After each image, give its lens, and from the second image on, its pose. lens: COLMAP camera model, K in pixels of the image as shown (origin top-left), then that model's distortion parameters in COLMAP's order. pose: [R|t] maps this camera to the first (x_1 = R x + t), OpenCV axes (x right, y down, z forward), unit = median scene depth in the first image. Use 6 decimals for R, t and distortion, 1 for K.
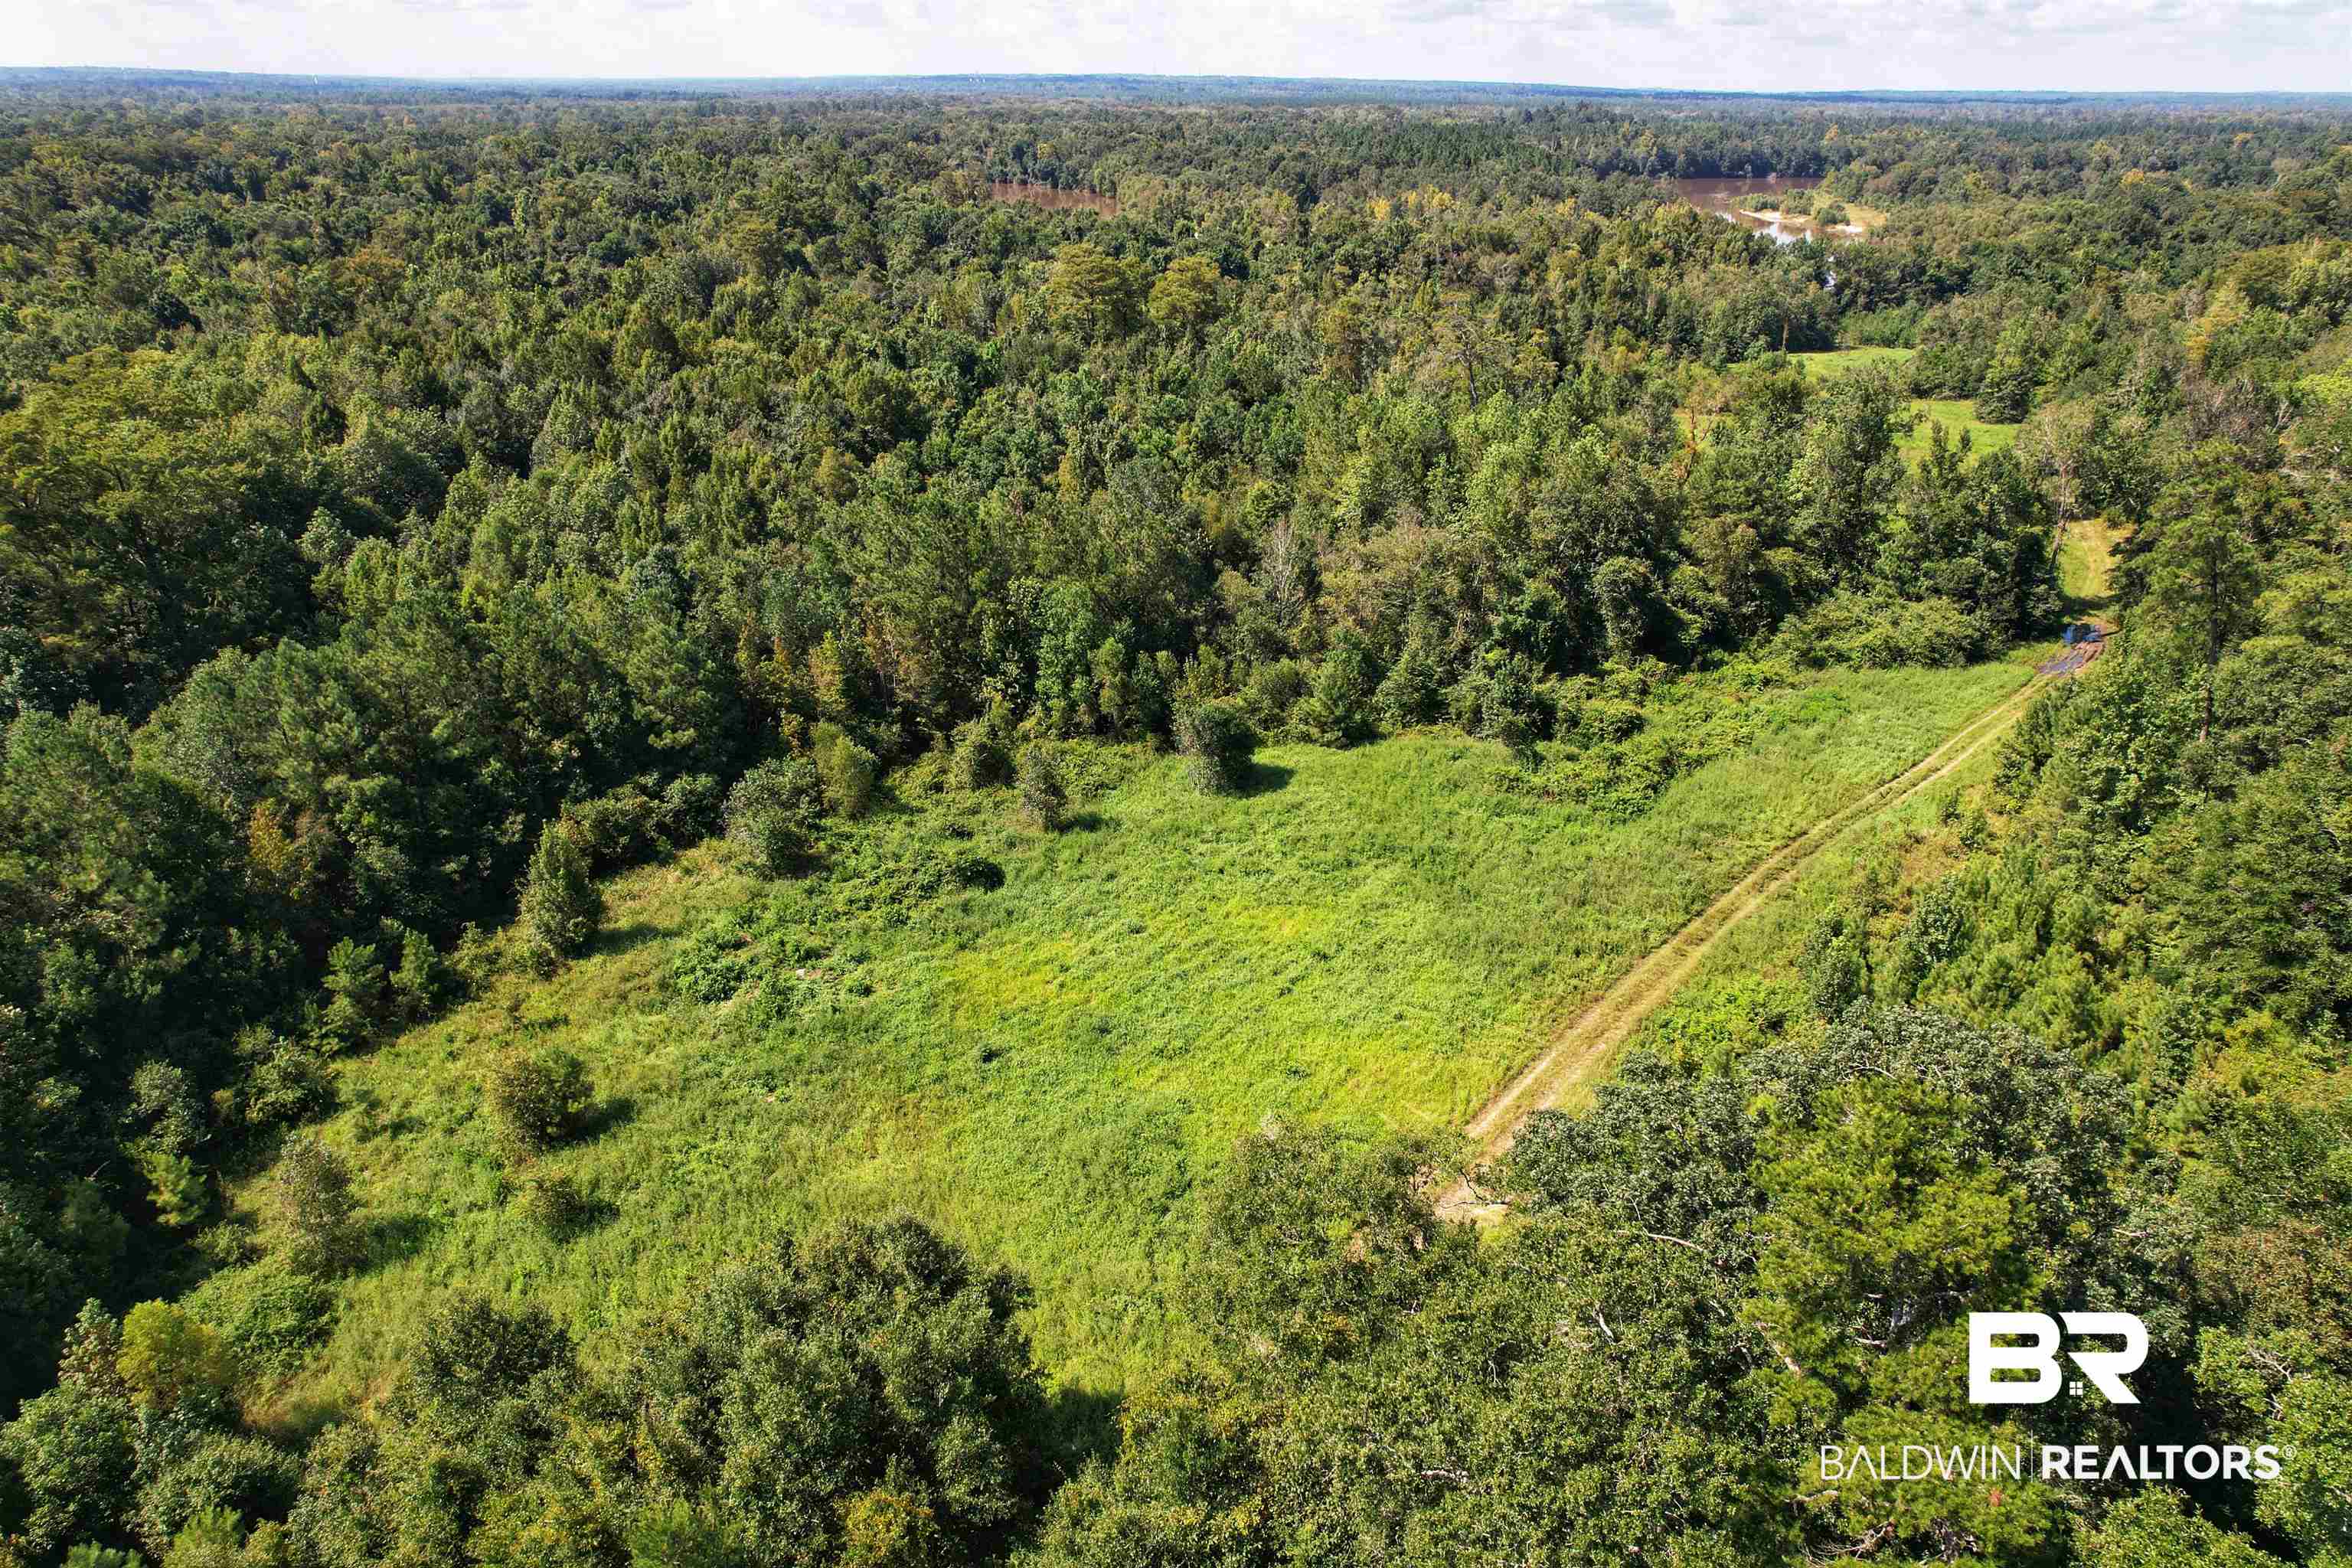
lens RADIAL K [[1510.0, 0, 1218.6], [0, 1510.0, 792.2], [0, 0, 1]] dist [-0.068369, 0.085160]
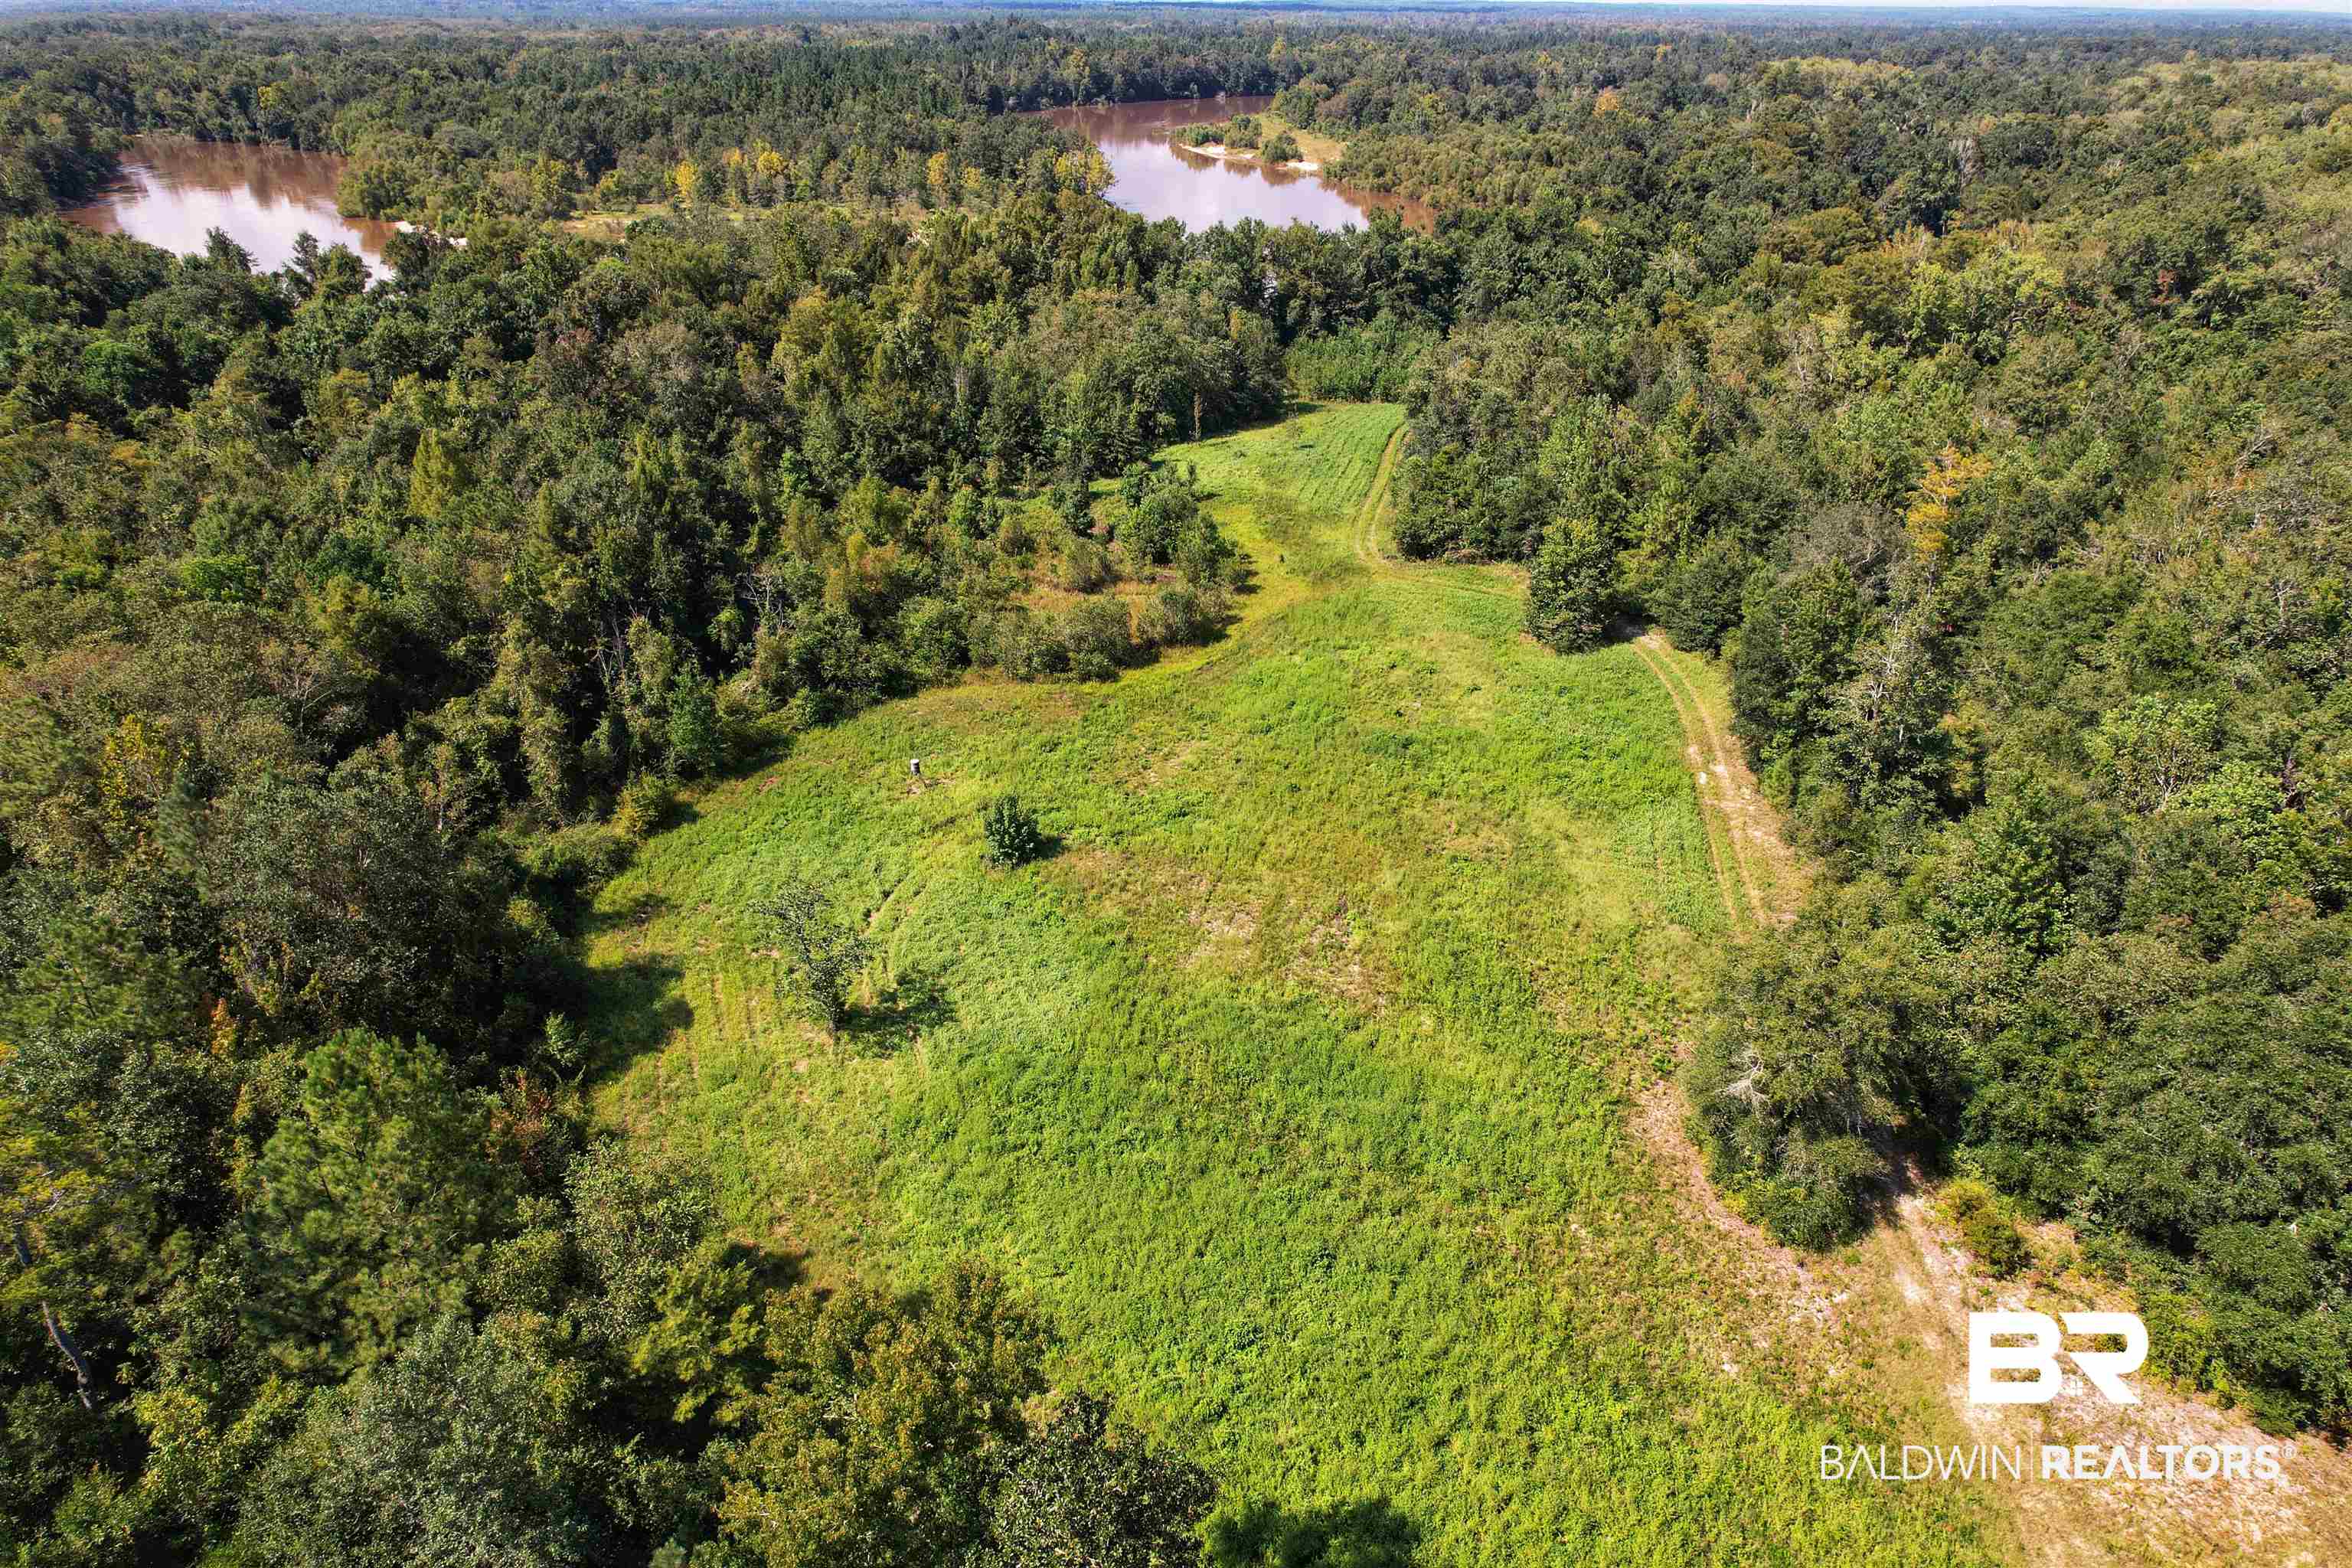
lens RADIAL K [[1512.4, 0, 1192.2], [0, 1512.4, 780.1], [0, 0, 1]] dist [-0.072987, 0.073508]
pose [[0.954824, -0.144965, 0.259414, 0.129246], [0.134216, 0.989207, 0.058778, -0.127307], [-0.265135, -0.021305, 0.963976, 0.268843]]
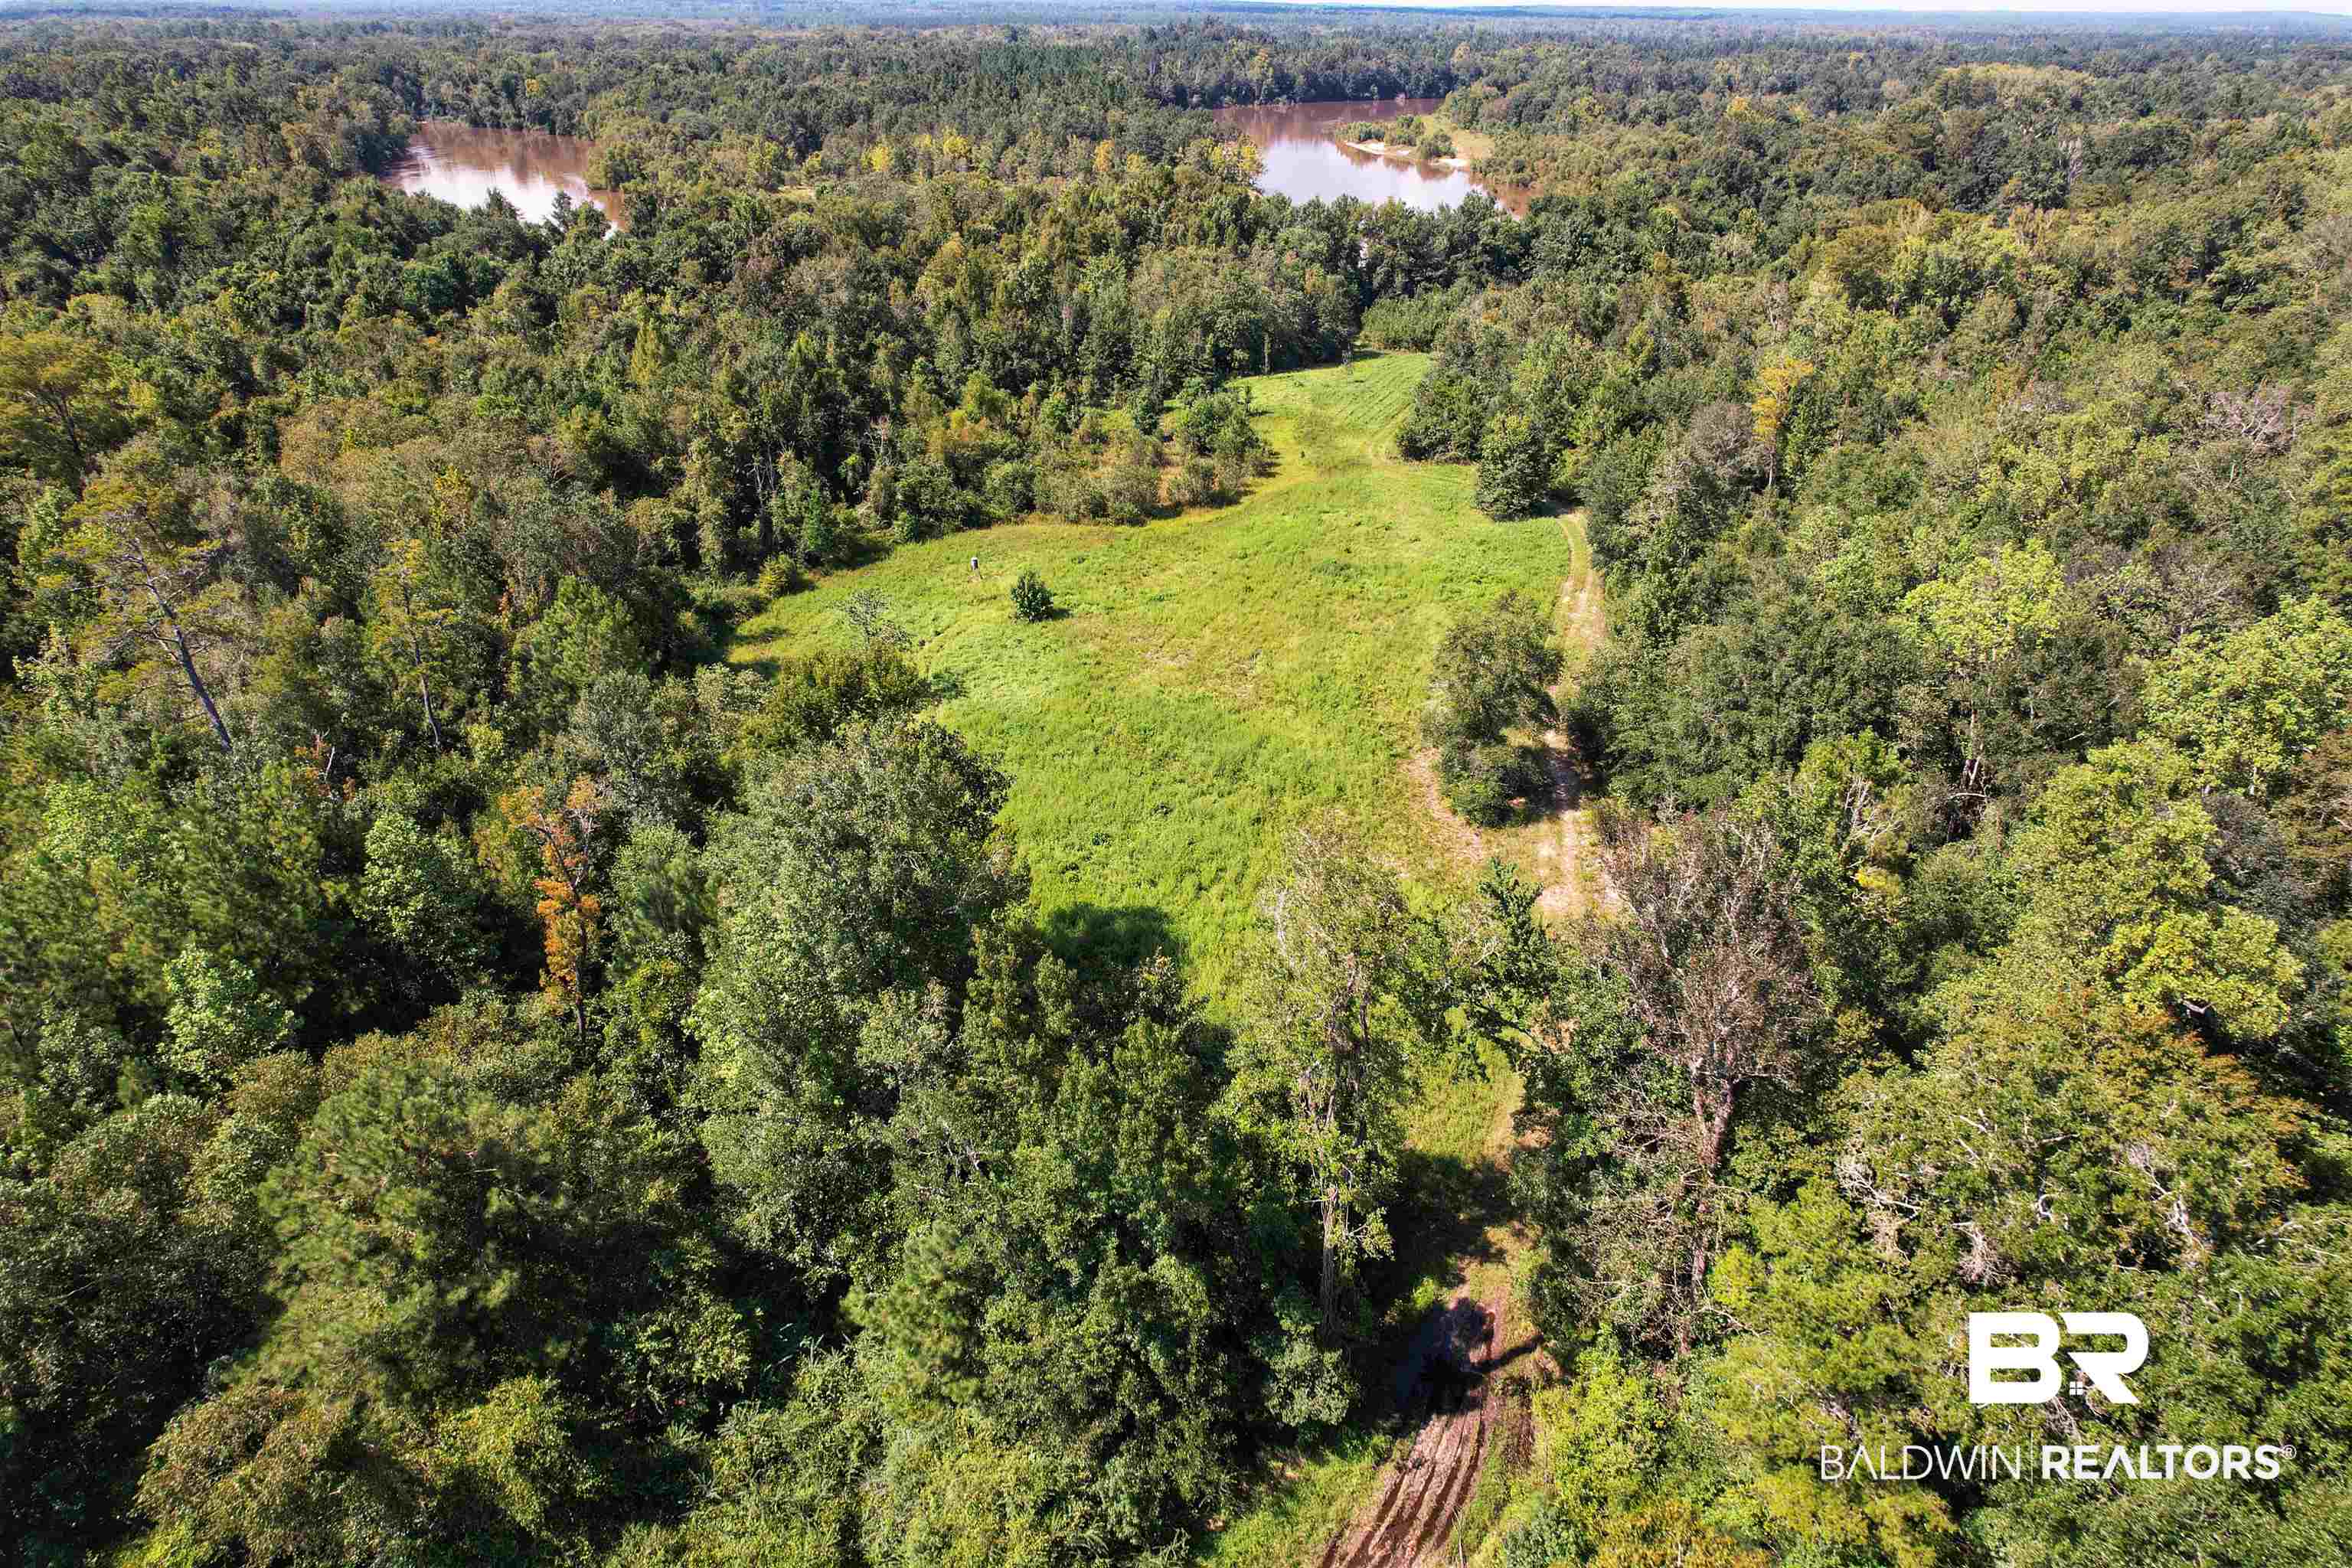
lens RADIAL K [[1512.4, 0, 1192.2], [0, 1512.4, 780.1], [0, 0, 1]] dist [-0.072987, 0.073508]
pose [[0.984946, -0.084409, 0.150852, 0.141978], [0.078511, 0.995913, 0.044649, -0.088261], [-0.154004, -0.032133, 0.987548, 0.187362]]
